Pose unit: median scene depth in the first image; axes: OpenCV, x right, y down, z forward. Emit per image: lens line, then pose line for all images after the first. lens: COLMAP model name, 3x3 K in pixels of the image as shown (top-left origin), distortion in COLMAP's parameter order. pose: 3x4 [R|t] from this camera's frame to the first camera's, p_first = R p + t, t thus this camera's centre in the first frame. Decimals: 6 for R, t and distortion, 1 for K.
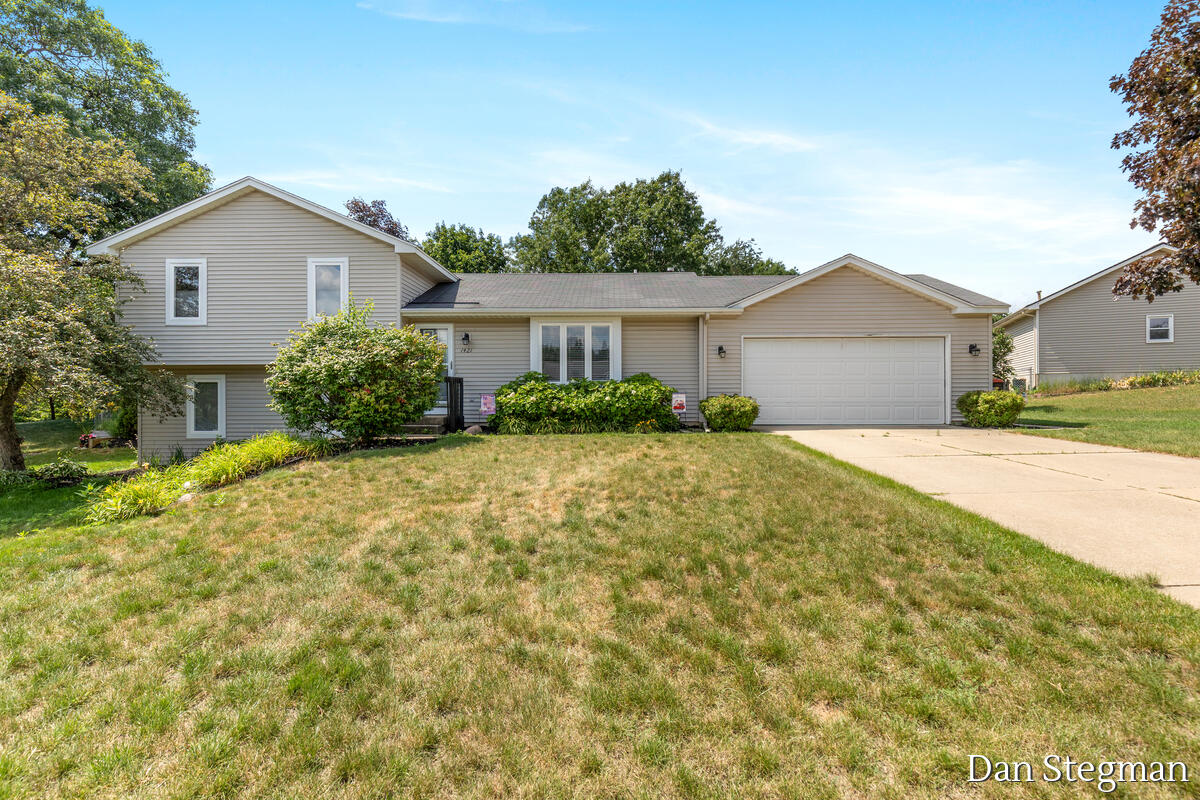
lens RADIAL K [[546.9, 0, 602.6], [0, 546.9, 397.7], [0, 0, 1]] dist [-0.000999, -0.000167]
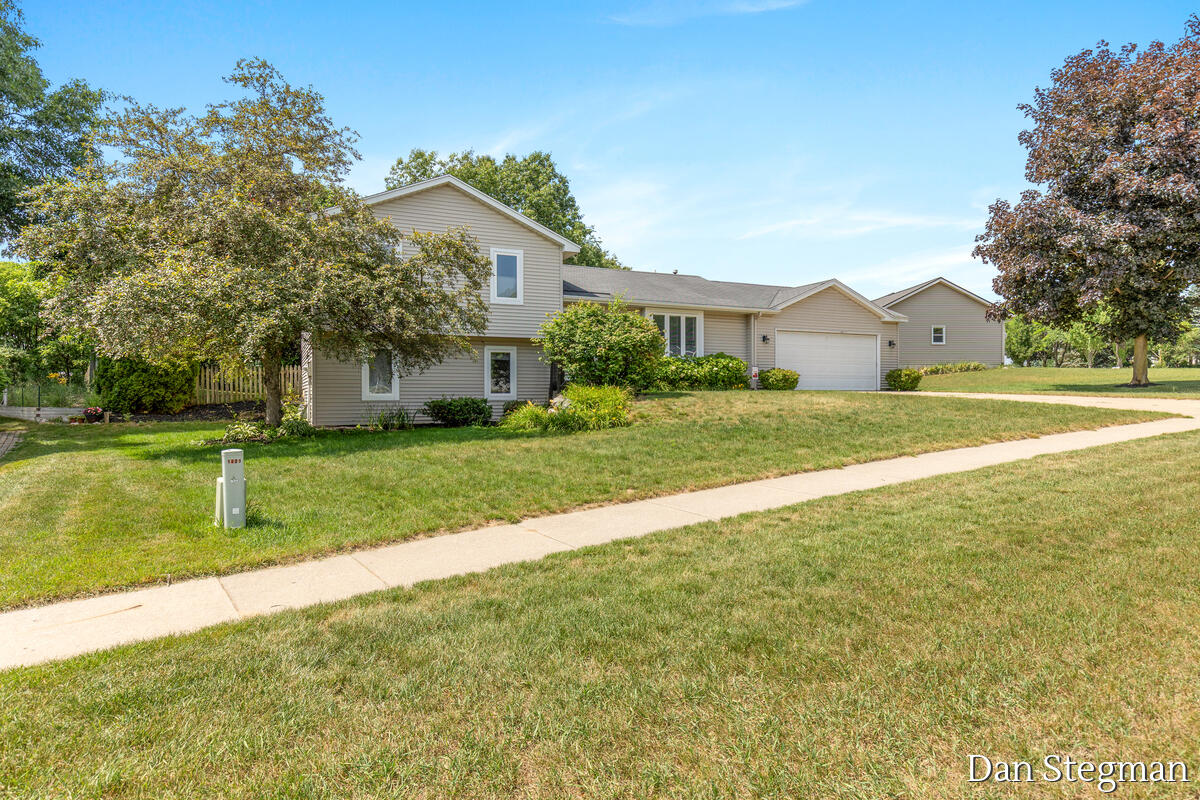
lens RADIAL K [[699.1, 0, 597.7], [0, 699.1, 397.7], [0, 0, 1]] dist [-0.004034, -0.000347]
pose [[0.900307, 0.001644, 0.435253, -0.984876], [-0.000454, 0.999996, -0.002836, 0.076108], [-0.435256, 0.002356, 0.900304, -0.469948]]
